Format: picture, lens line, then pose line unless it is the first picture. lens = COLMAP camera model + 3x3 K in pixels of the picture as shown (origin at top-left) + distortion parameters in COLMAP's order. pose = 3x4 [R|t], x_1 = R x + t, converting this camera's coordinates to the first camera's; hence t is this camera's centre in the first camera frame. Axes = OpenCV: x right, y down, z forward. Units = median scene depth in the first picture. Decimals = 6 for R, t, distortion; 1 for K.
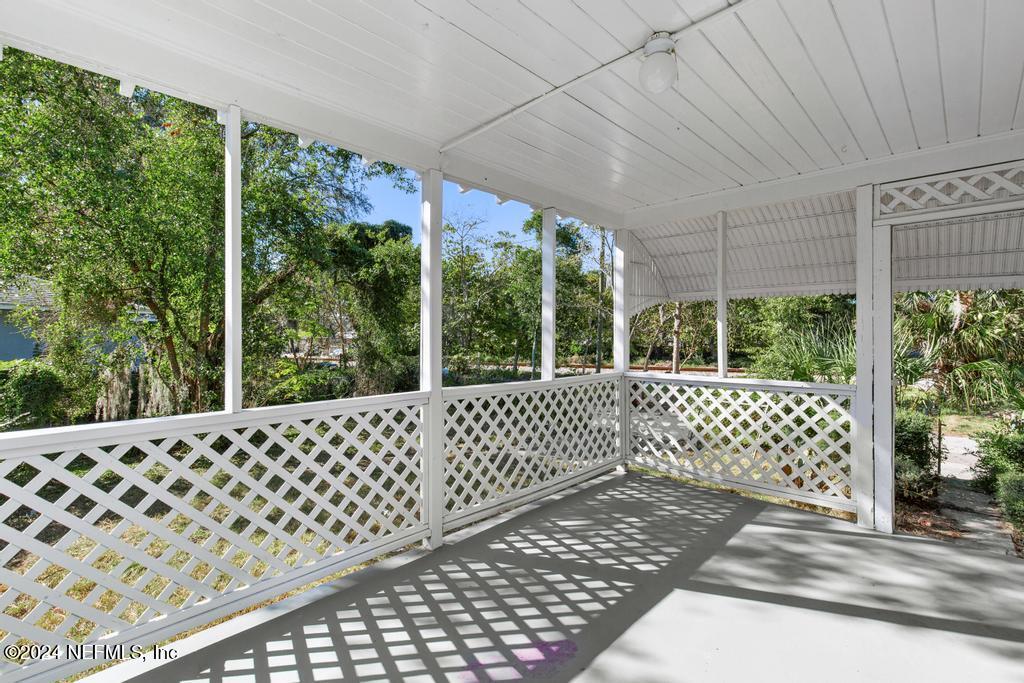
lens RADIAL K [[477.4, 0, 515.6], [0, 477.4, 341.4], [0, 0, 1]] dist [0.008925, -0.000580]
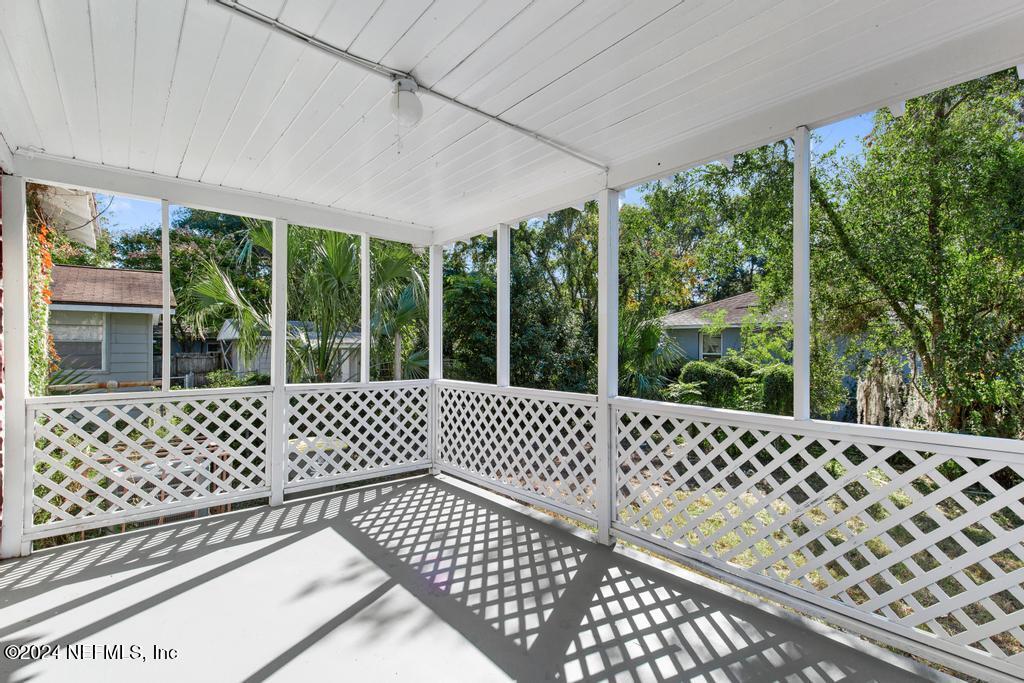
lens RADIAL K [[490.5, 0, 508.6], [0, 490.5, 341.6], [0, 0, 1]] dist [0.006293, 0.000376]
pose [[-0.146596, -0.002283, -0.989194, 0.832157], [0.001209, 0.999996, -0.002487, -0.016536], [0.989196, -0.001560, -0.146593, 0.828059]]
